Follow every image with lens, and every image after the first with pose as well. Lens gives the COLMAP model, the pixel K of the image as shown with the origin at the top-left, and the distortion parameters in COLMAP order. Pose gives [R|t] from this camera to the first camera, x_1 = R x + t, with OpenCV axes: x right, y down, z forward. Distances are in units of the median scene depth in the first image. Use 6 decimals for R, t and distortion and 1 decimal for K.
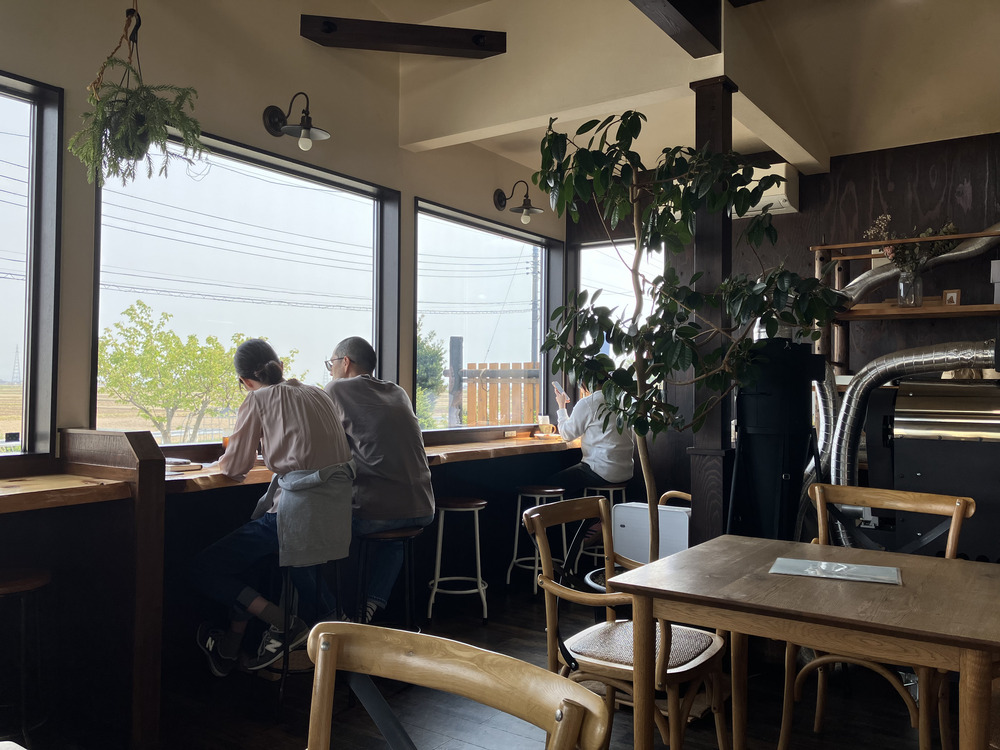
lens RADIAL K [[811.8, 0, 502.1], [0, 811.8, 368.2], [0, 0, 1]] dist [0.021161, -0.017283]
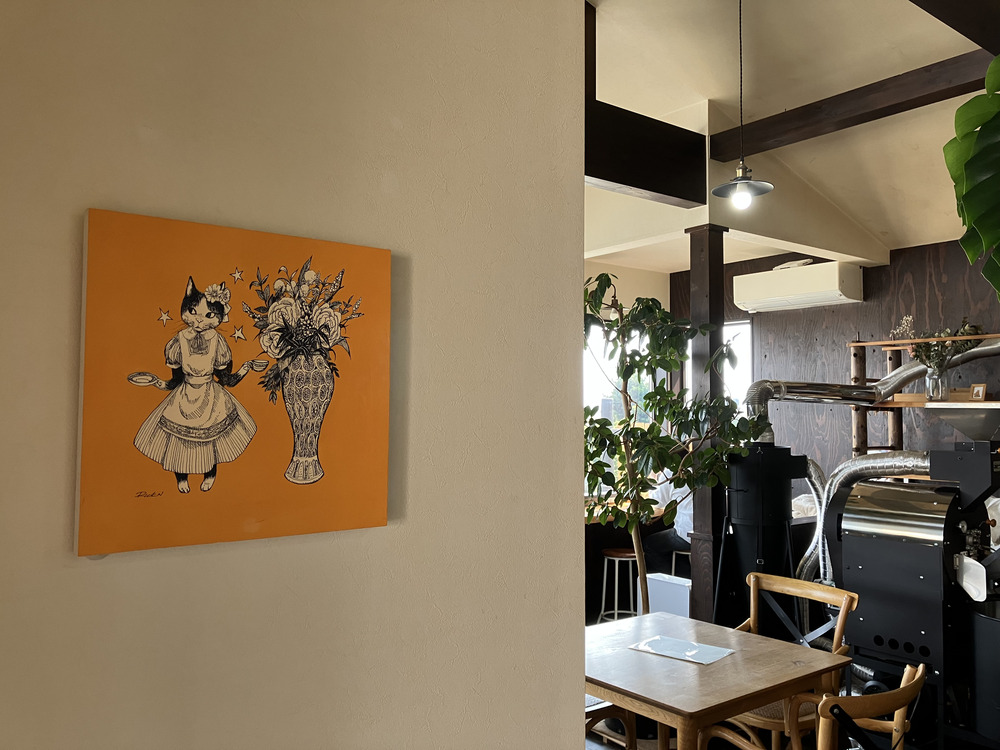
lens RADIAL K [[811.8, 0, 514.4], [0, 811.8, 374.8], [0, 0, 1]] dist [0.021161, -0.017283]
pose [[0.961428, -0.021427, -0.274220, 0.265222], [0.013219, 0.999409, -0.031744, -0.083199], [0.274738, 0.026895, 0.961143, -0.190005]]
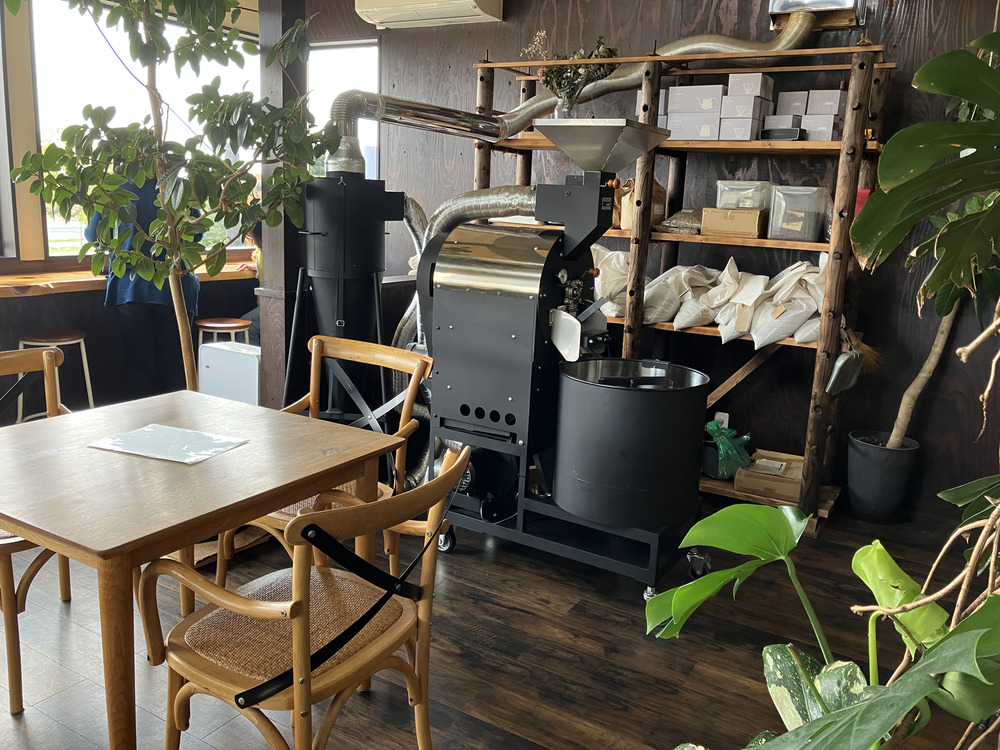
lens RADIAL K [[811.8, 0, 501.2], [0, 811.8, 382.1], [0, 0, 1]] dist [0.021161, -0.017283]
pose [[0.995840, 0.014815, 0.089909, 0.355796], [-0.036657, 0.968466, 0.246436, -0.032757], [-0.083422, -0.248706, 0.964980, 0.040200]]
